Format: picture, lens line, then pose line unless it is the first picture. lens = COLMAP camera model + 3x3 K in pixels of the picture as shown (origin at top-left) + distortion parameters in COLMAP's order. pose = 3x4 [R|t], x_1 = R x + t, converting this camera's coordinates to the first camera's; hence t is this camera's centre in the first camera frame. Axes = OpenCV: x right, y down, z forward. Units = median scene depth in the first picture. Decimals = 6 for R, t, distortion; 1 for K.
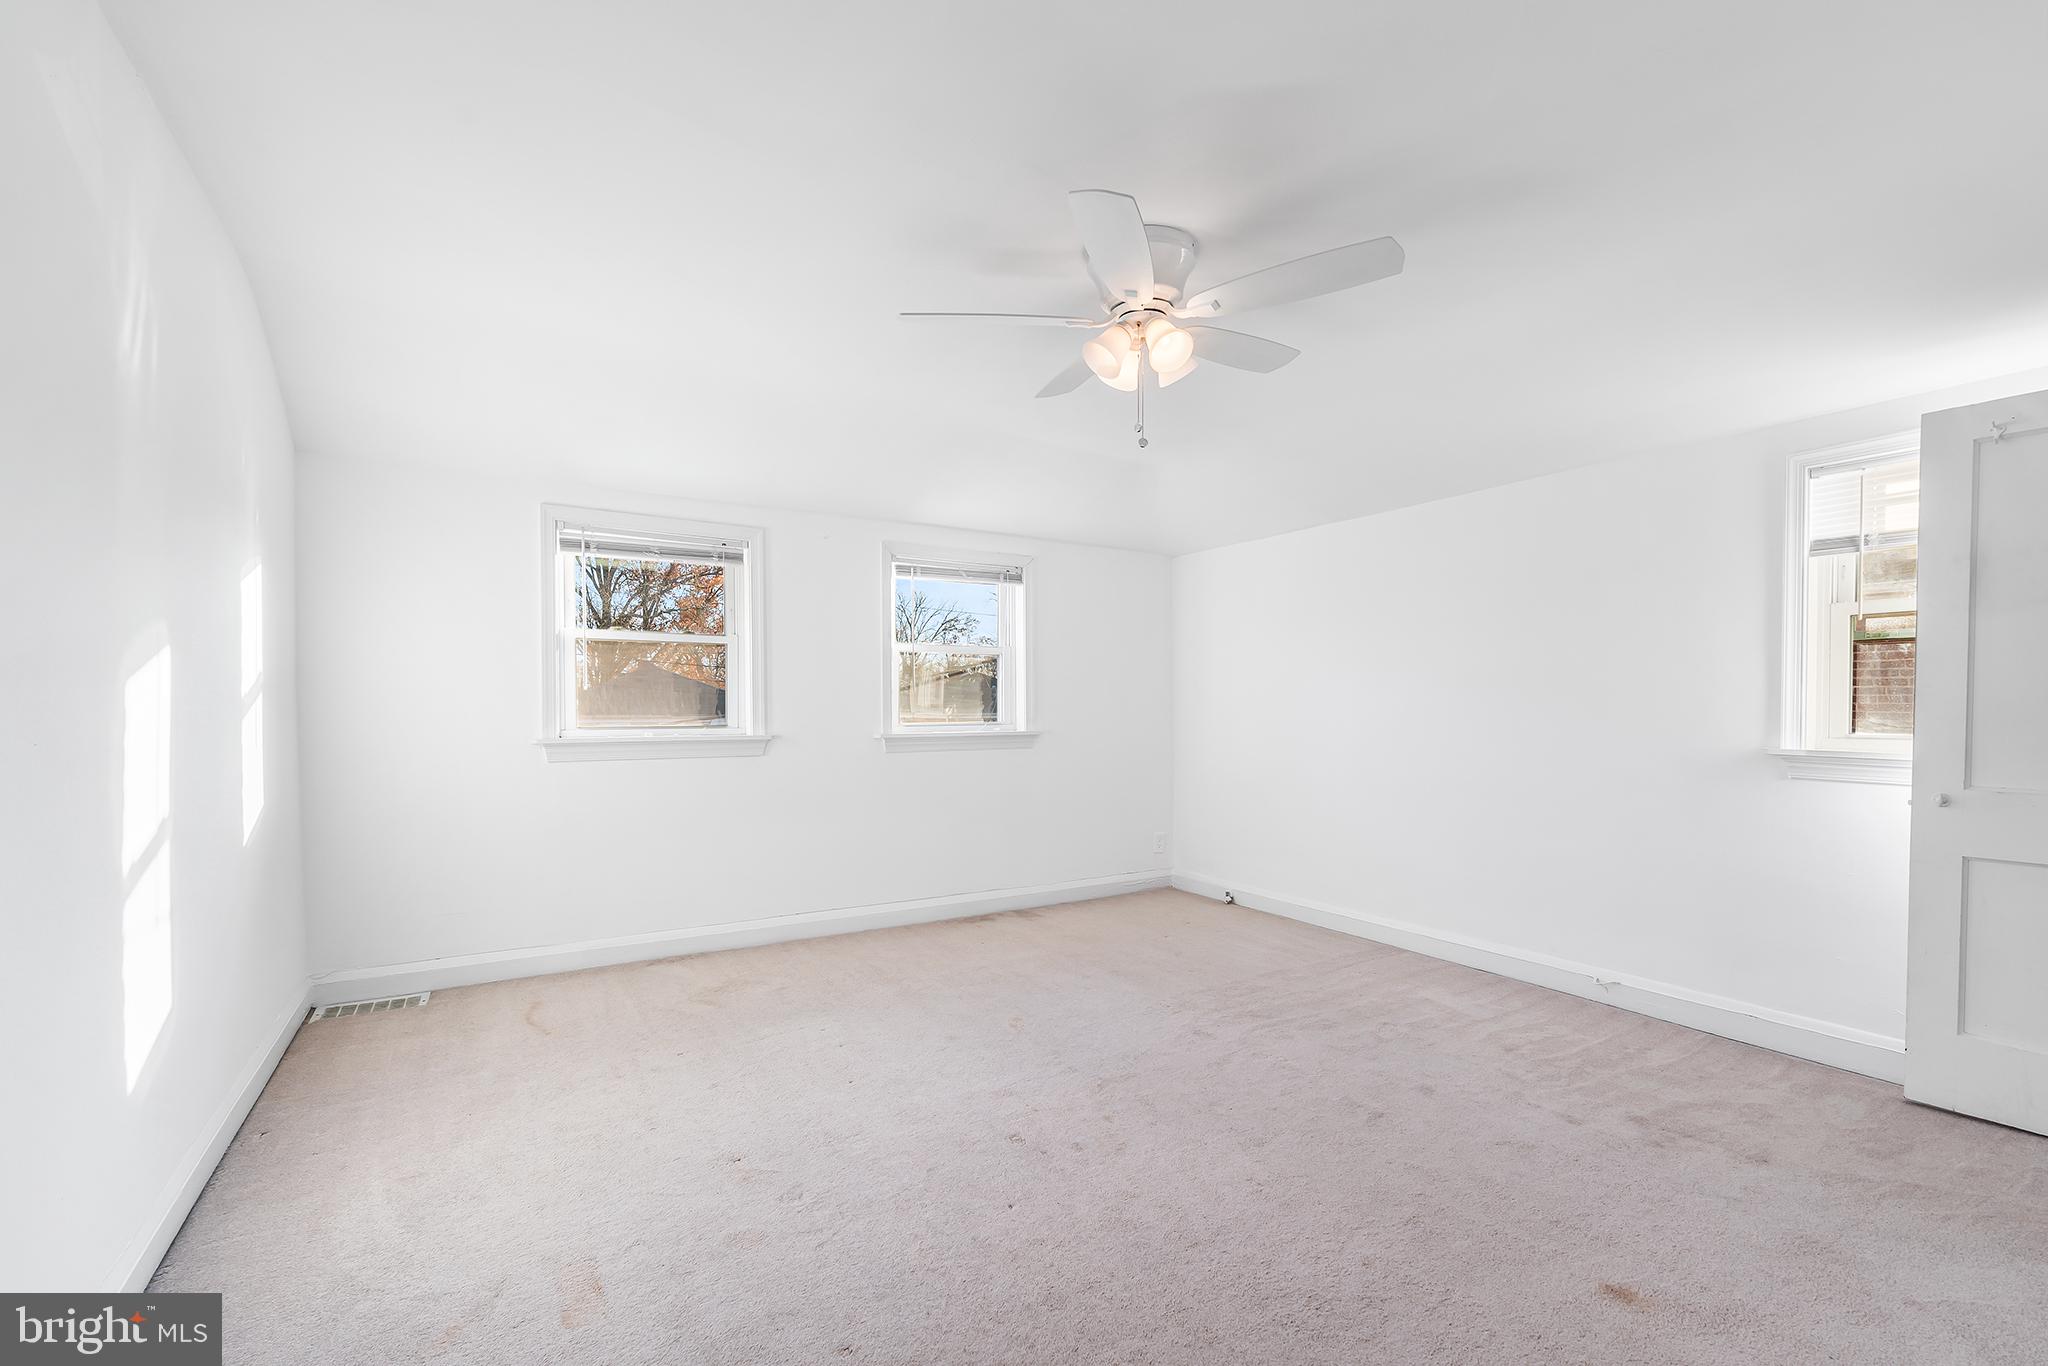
lens RADIAL K [[849.4, 0, 1028.1], [0, 849.4, 699.1], [0, 0, 1]] dist [0.004159, -0.000037]
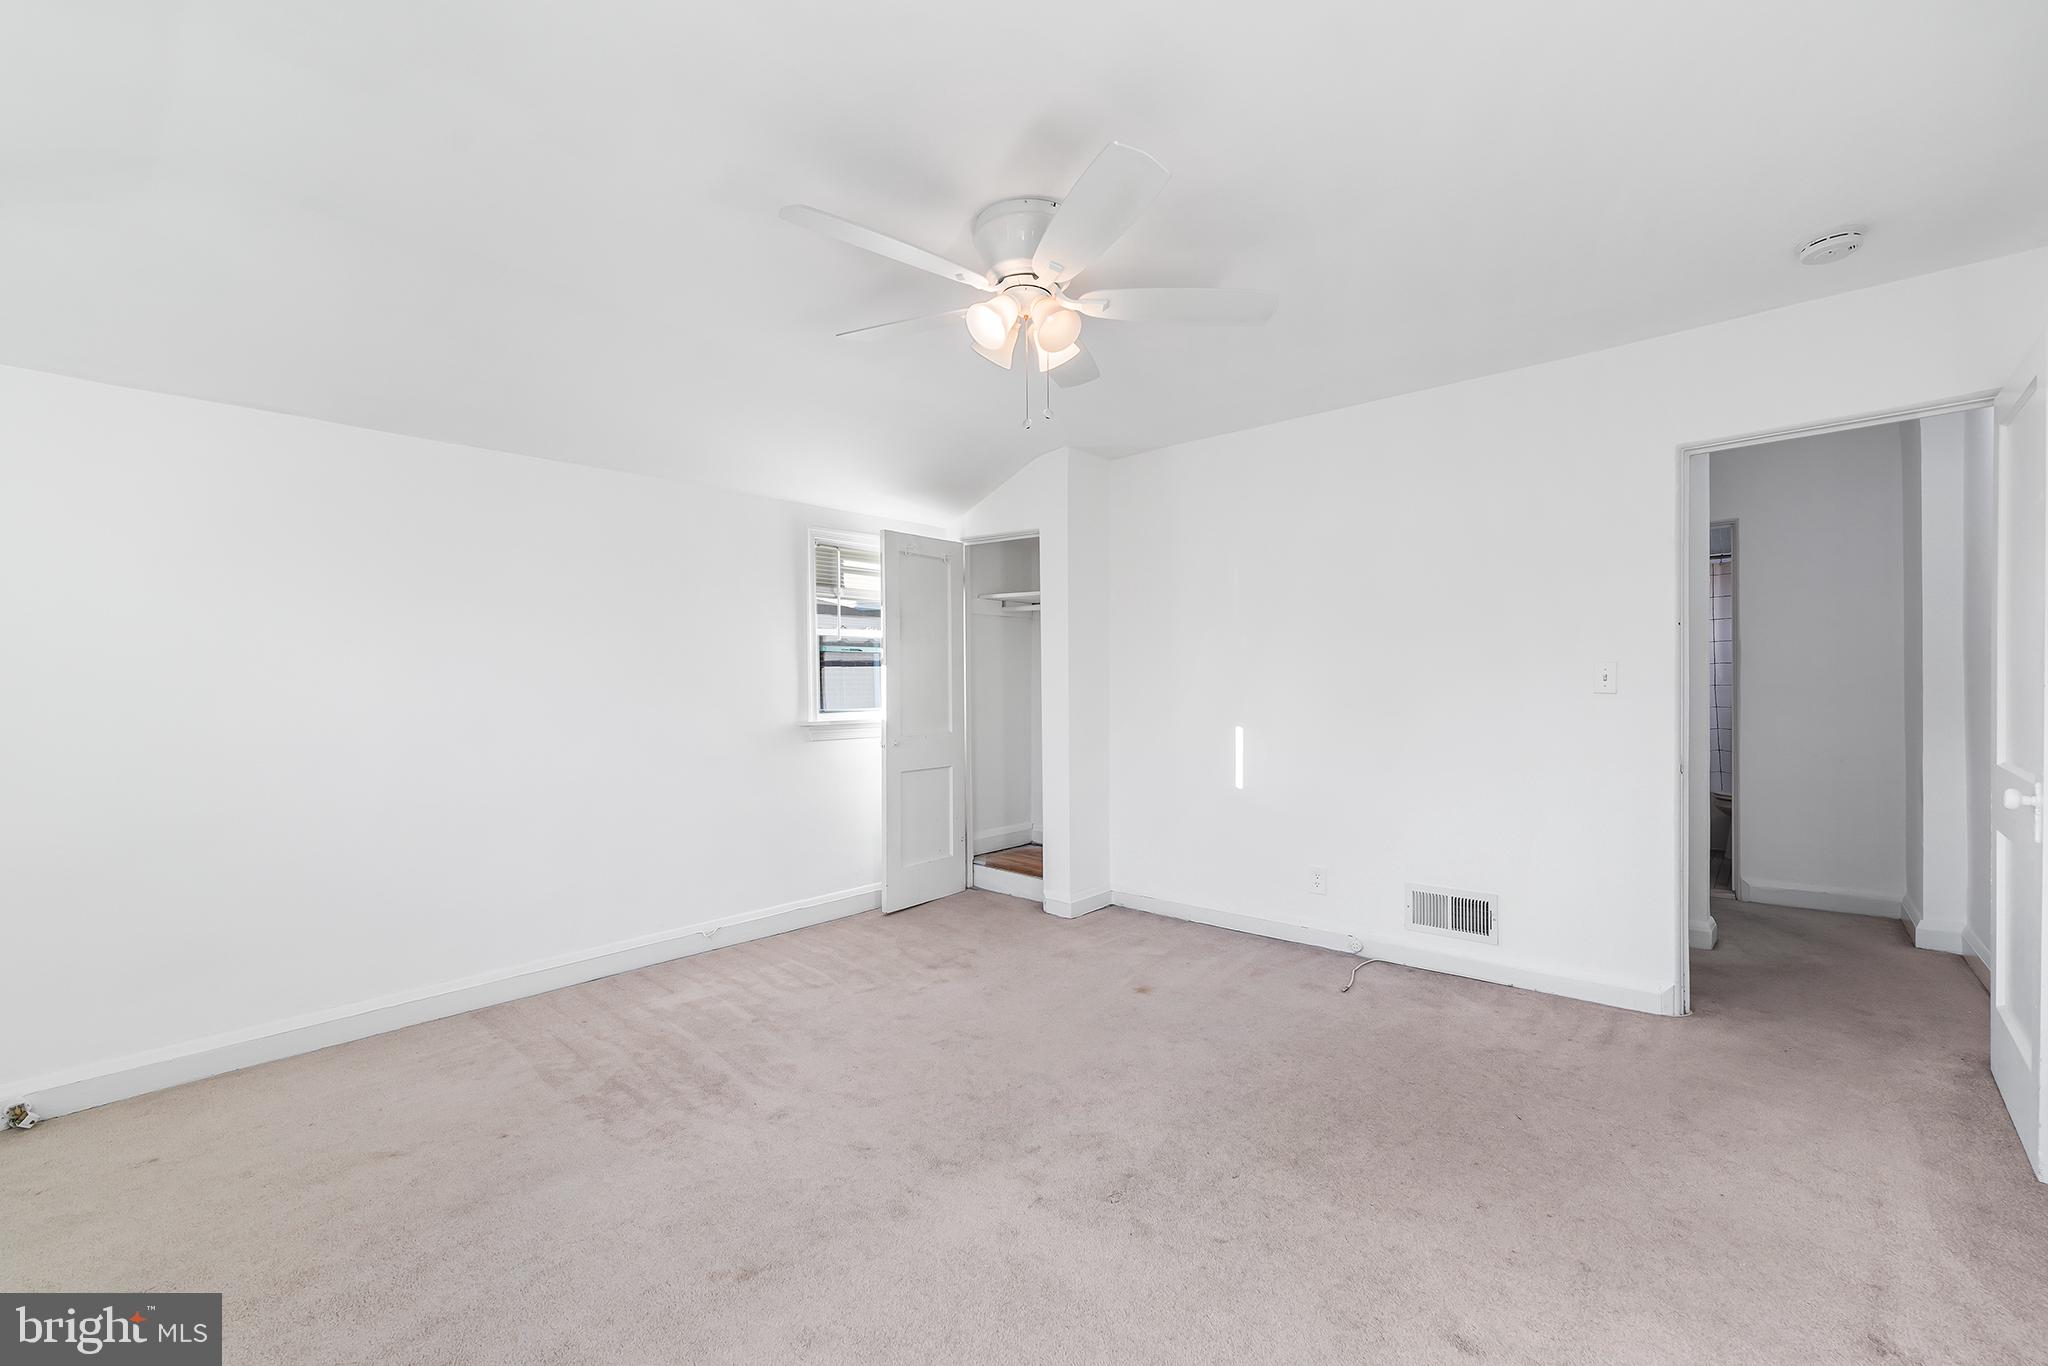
lens RADIAL K [[849.4, 0, 1029.4], [0, 849.4, 683.1], [0, 0, 1]] dist [0.004159, -0.000037]
pose [[-0.279468, 0.007533, 0.960125, -0.648242], [0.004399, 0.999969, -0.006565, 0.002724], [-0.960145, 0.002389, -0.279493, 1.046748]]
